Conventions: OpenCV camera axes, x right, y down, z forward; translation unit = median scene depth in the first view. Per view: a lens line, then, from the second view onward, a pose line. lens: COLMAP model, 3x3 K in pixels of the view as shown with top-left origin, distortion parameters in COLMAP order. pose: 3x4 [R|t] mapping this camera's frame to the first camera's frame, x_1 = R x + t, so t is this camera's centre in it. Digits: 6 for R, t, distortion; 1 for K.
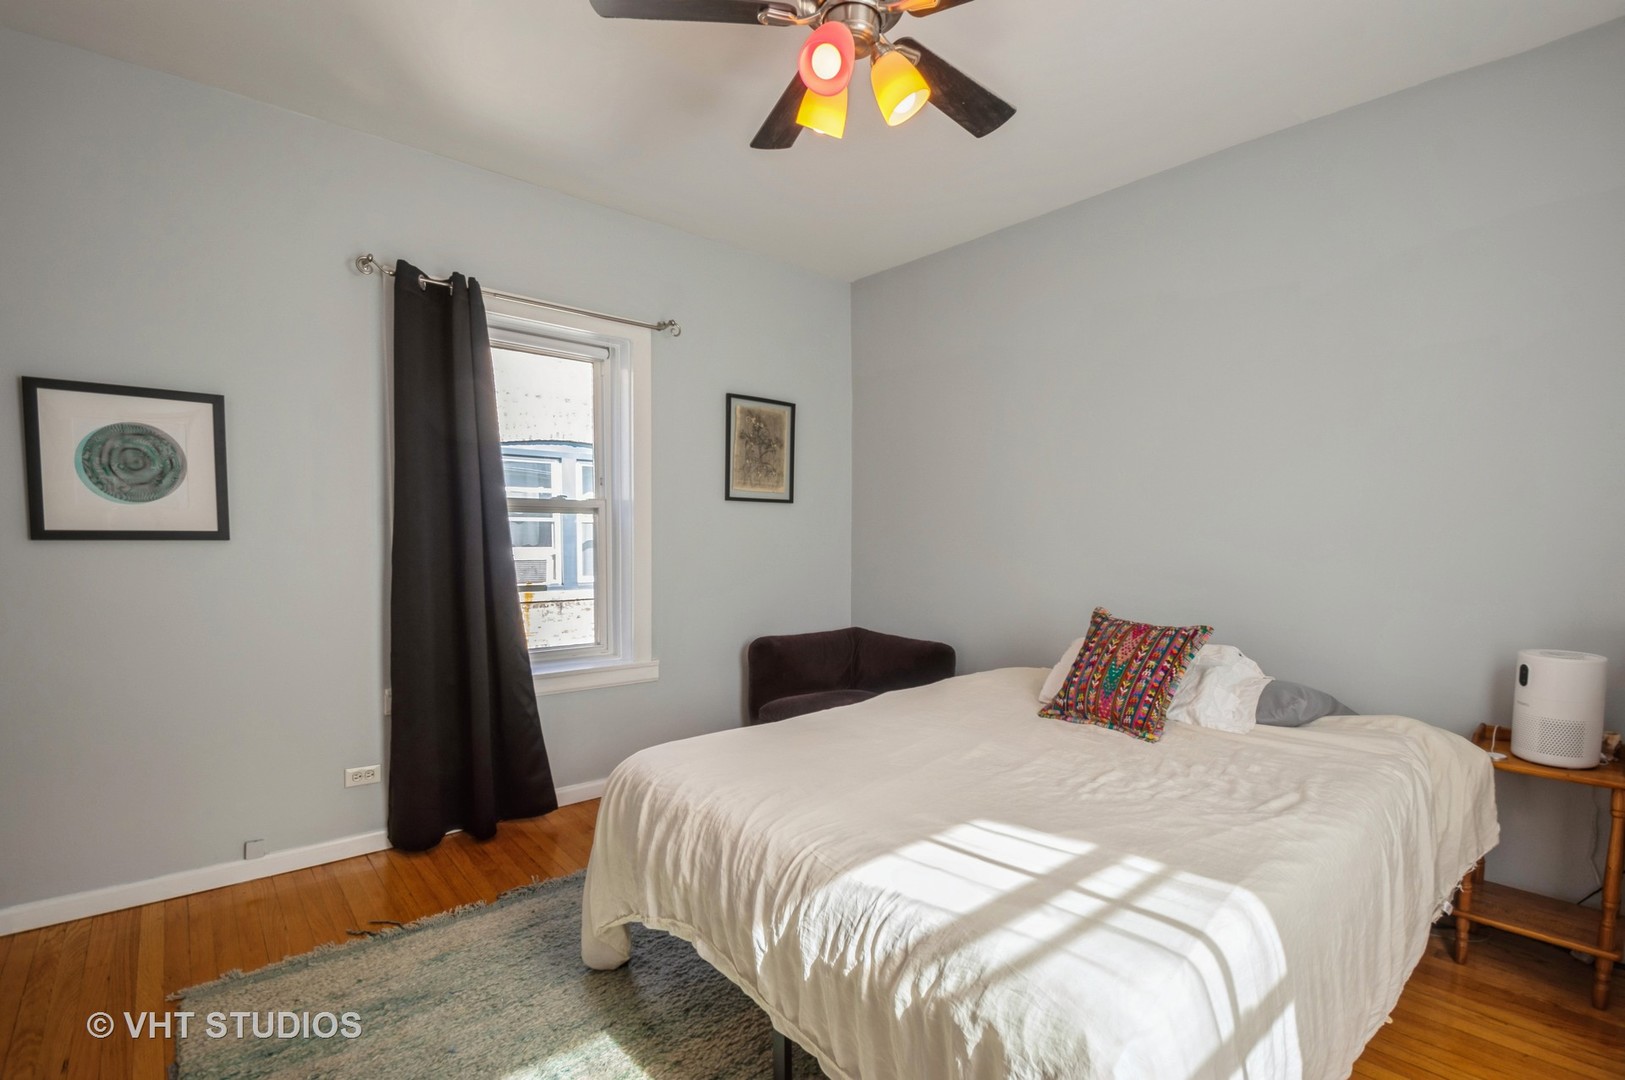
lens RADIAL K [[733.2, 0, 813.1], [0, 733.2, 538.5], [0, 0, 1]] dist [0.016329, -0.008078]
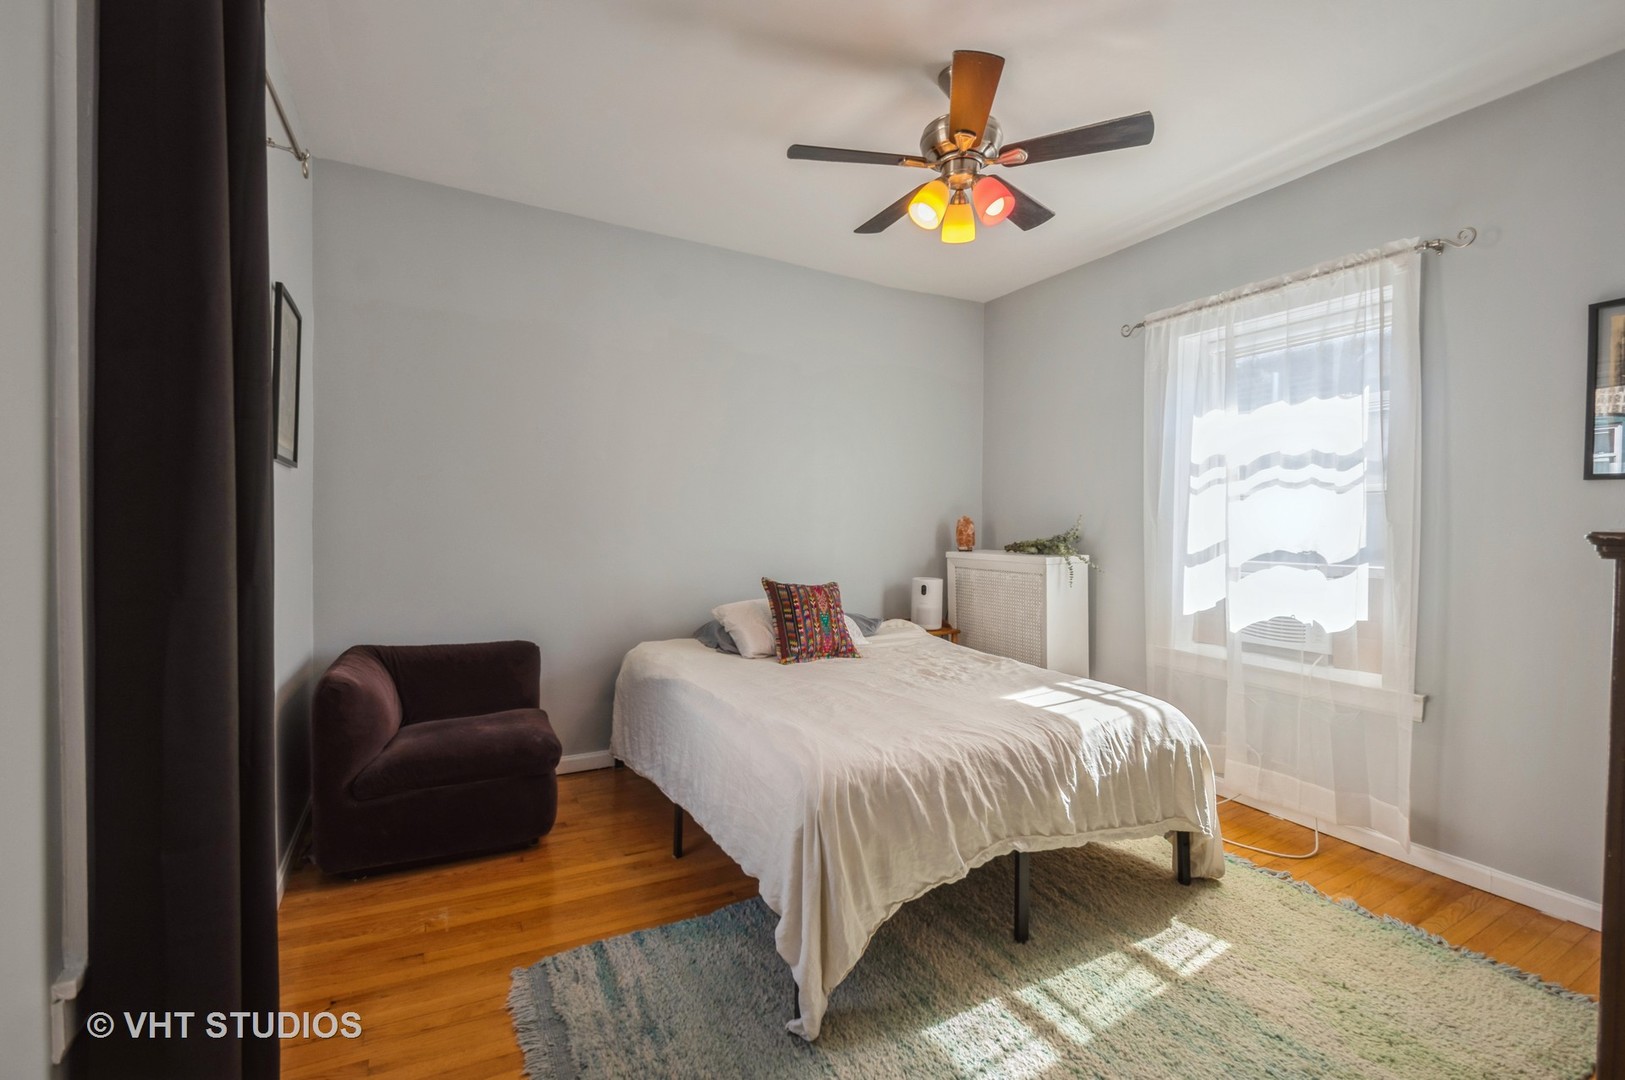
lens RADIAL K [[733.2, 0, 814.3], [0, 733.2, 536.2], [0, 0, 1]] dist [0.016329, -0.008078]
pose [[0.207212, -0.008036, 0.978263, -1.327693], [-0.000225, 0.999966, 0.008262, 0.012571], [-0.978296, -0.001932, 0.207203, 0.985820]]
